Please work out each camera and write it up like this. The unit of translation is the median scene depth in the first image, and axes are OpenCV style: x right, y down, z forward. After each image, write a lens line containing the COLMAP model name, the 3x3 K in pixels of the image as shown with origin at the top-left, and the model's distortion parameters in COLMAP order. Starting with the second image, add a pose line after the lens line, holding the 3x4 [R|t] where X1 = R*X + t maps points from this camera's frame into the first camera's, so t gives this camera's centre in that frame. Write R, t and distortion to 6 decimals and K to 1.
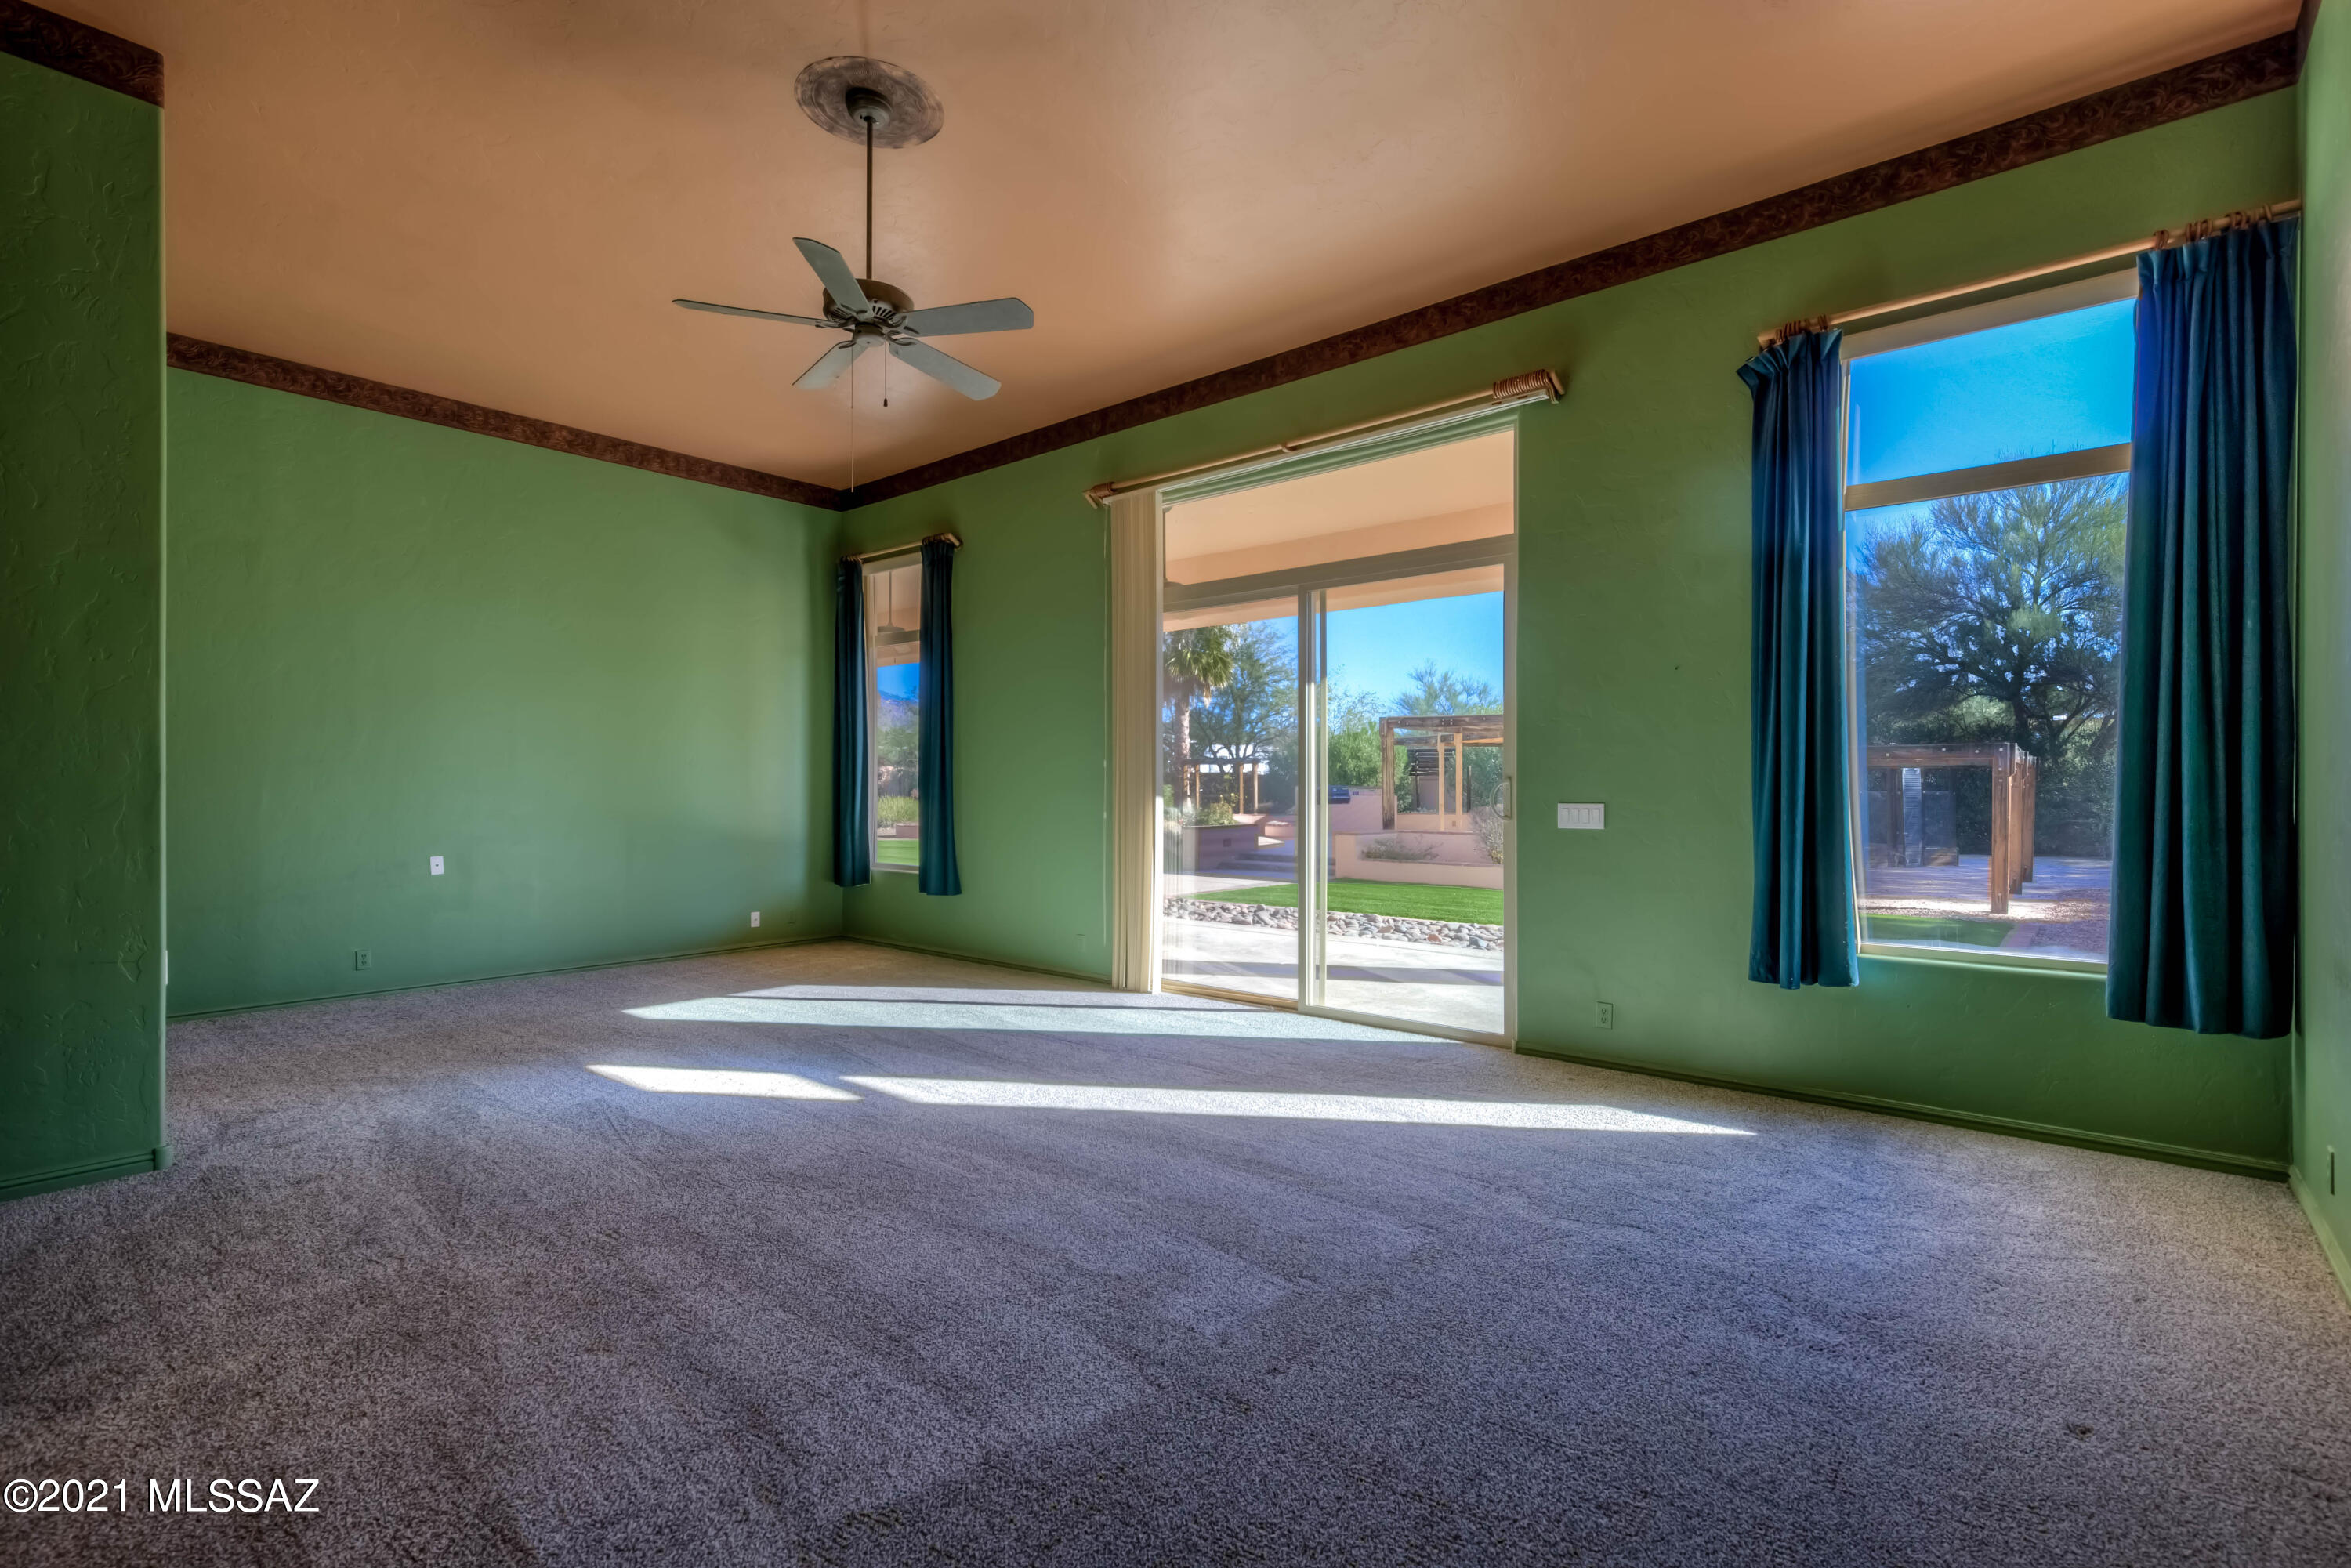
lens RADIAL K [[1075.9, 0, 1177.8], [0, 1075.9, 779.3], [0, 0, 1]] dist [0.001193, 0.000420]
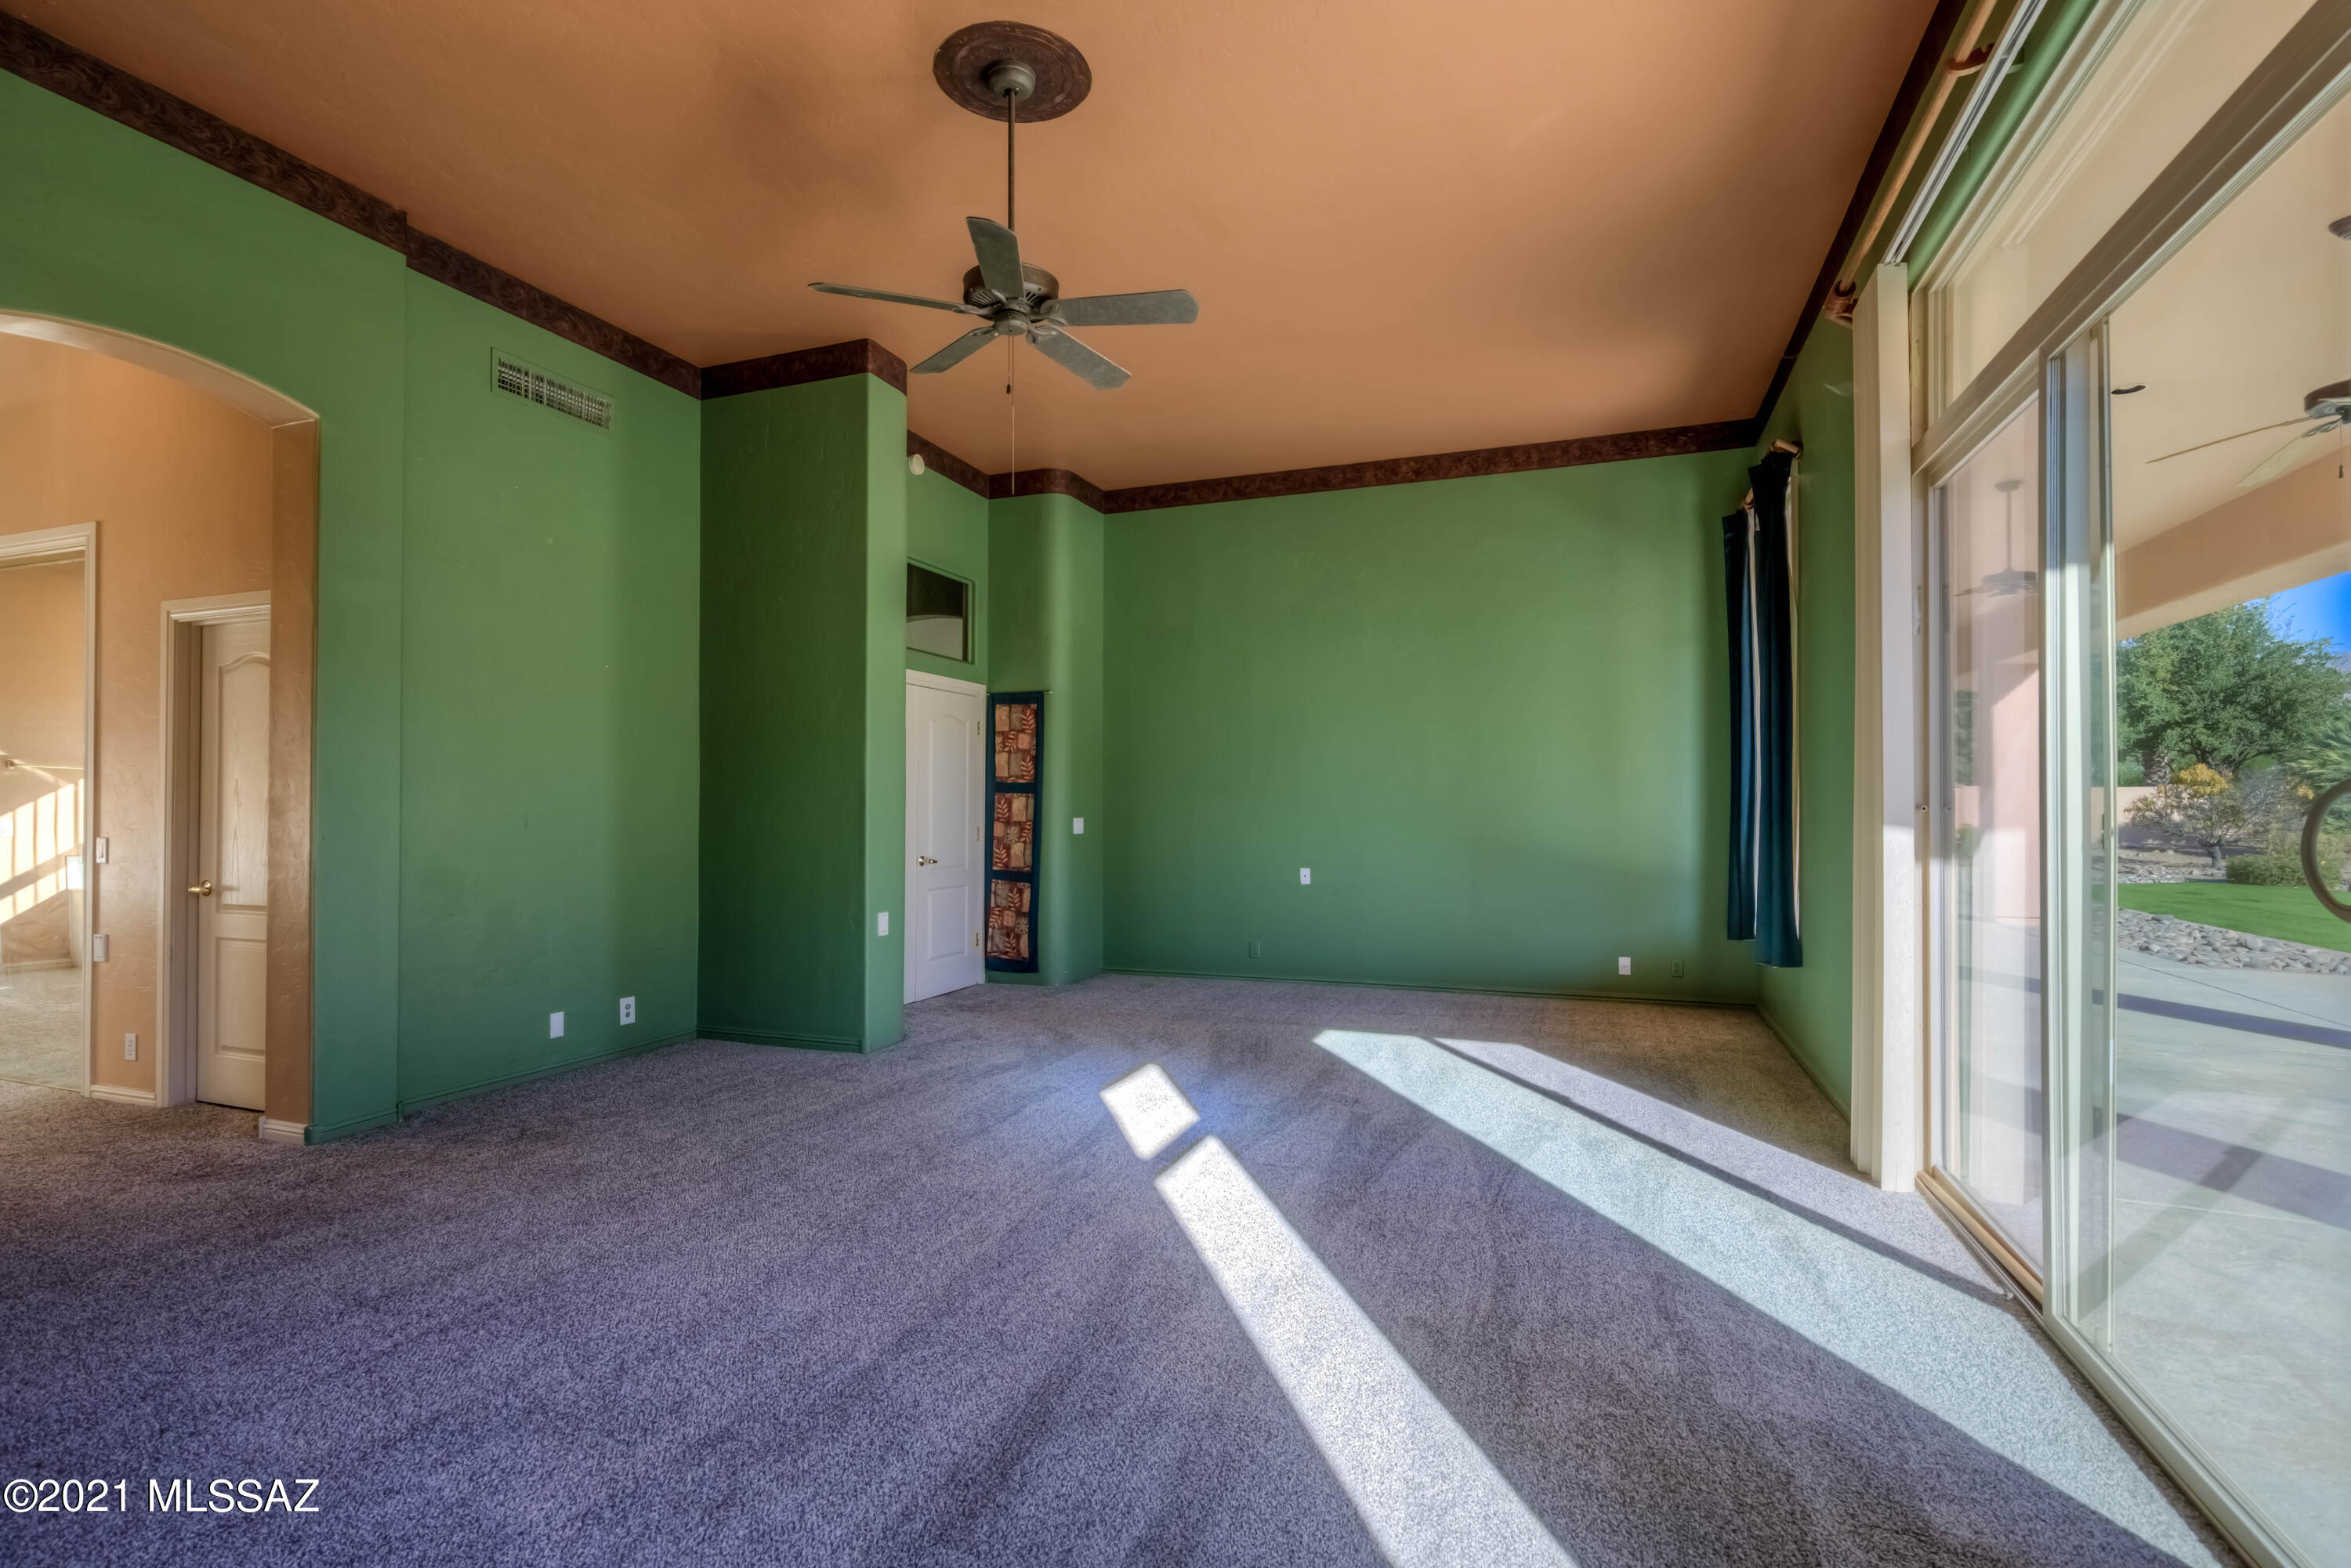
lens RADIAL K [[1113.3, 0, 1176.4], [0, 1113.3, 782.9], [0, 0, 1]] dist [0.000612, 0.000583]
pose [[0.334988, -0.021310, -0.941982, 0.612082], [0.005686, 0.999772, -0.020595, 0.006944], [0.942205, 0.001543, 0.335032, 0.749901]]
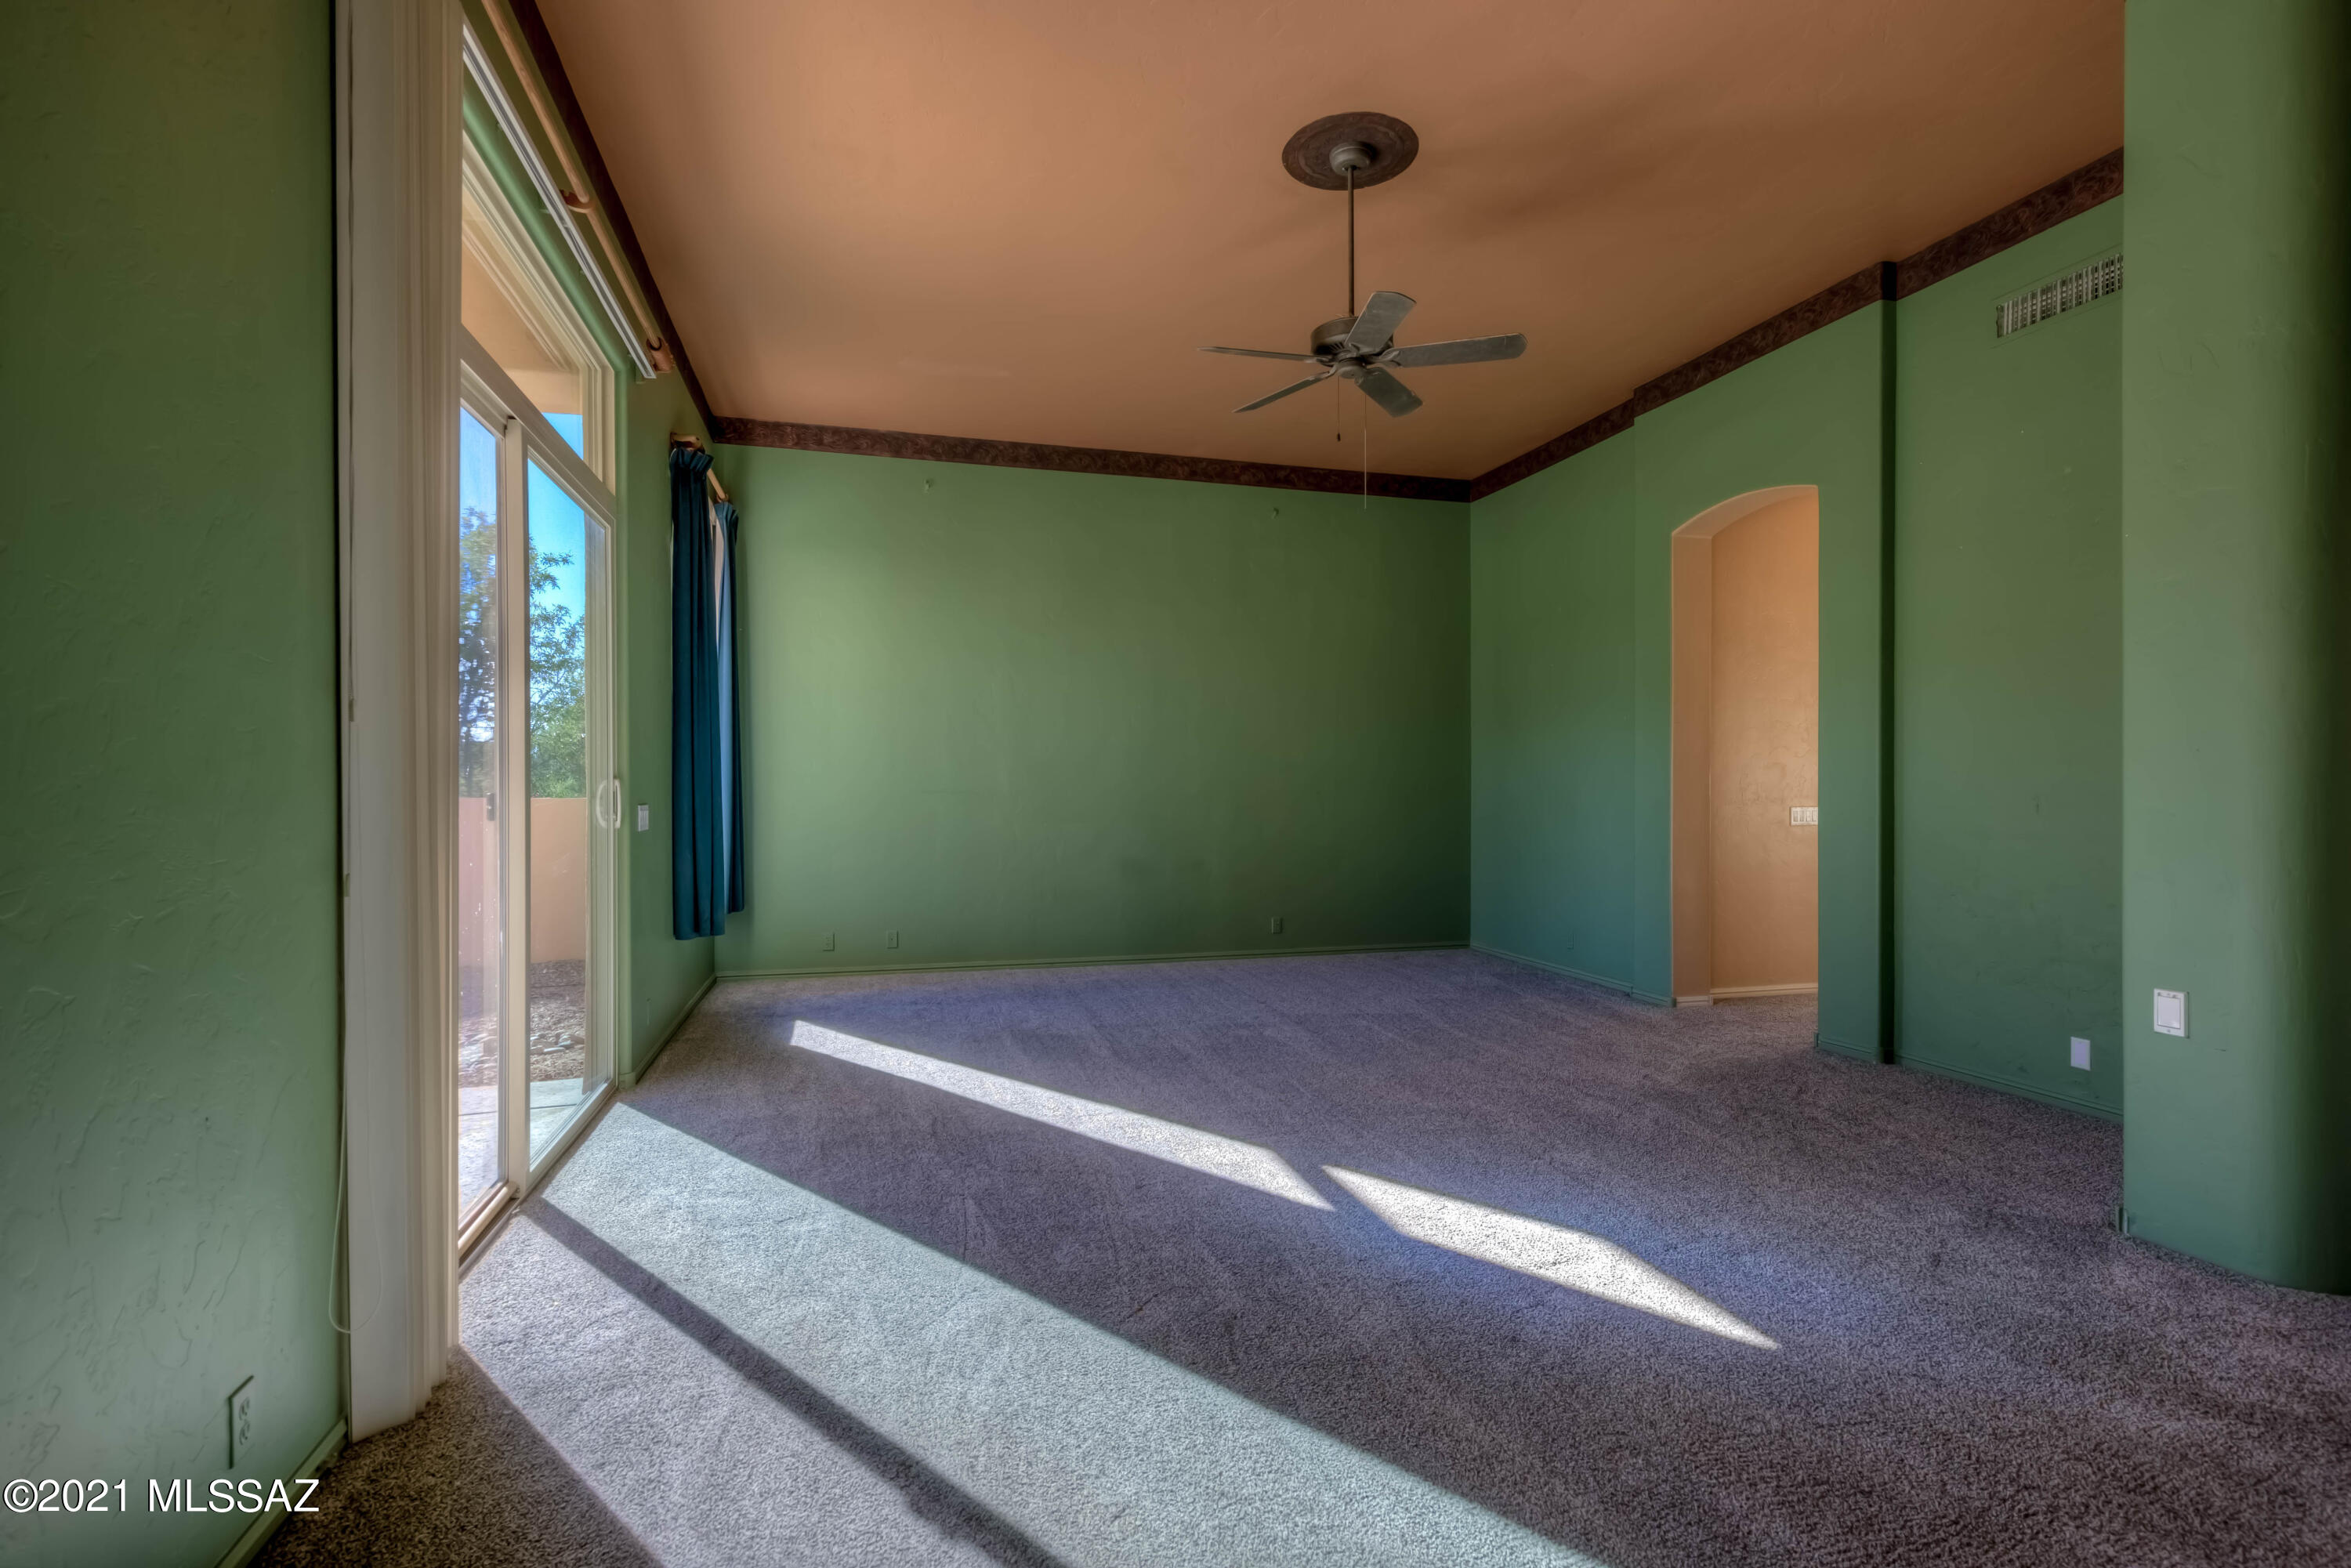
lens RADIAL K [[1113.3, 0, 1176.4], [0, 1113.3, 782.9], [0, 0, 1]] dist [0.000612, 0.000583]
pose [[-0.825567, -0.001882, 0.564300, -0.708999], [-0.006811, 0.999955, -0.006628, 0.007896], [-0.564262, -0.009315, -0.825543, 1.854134]]
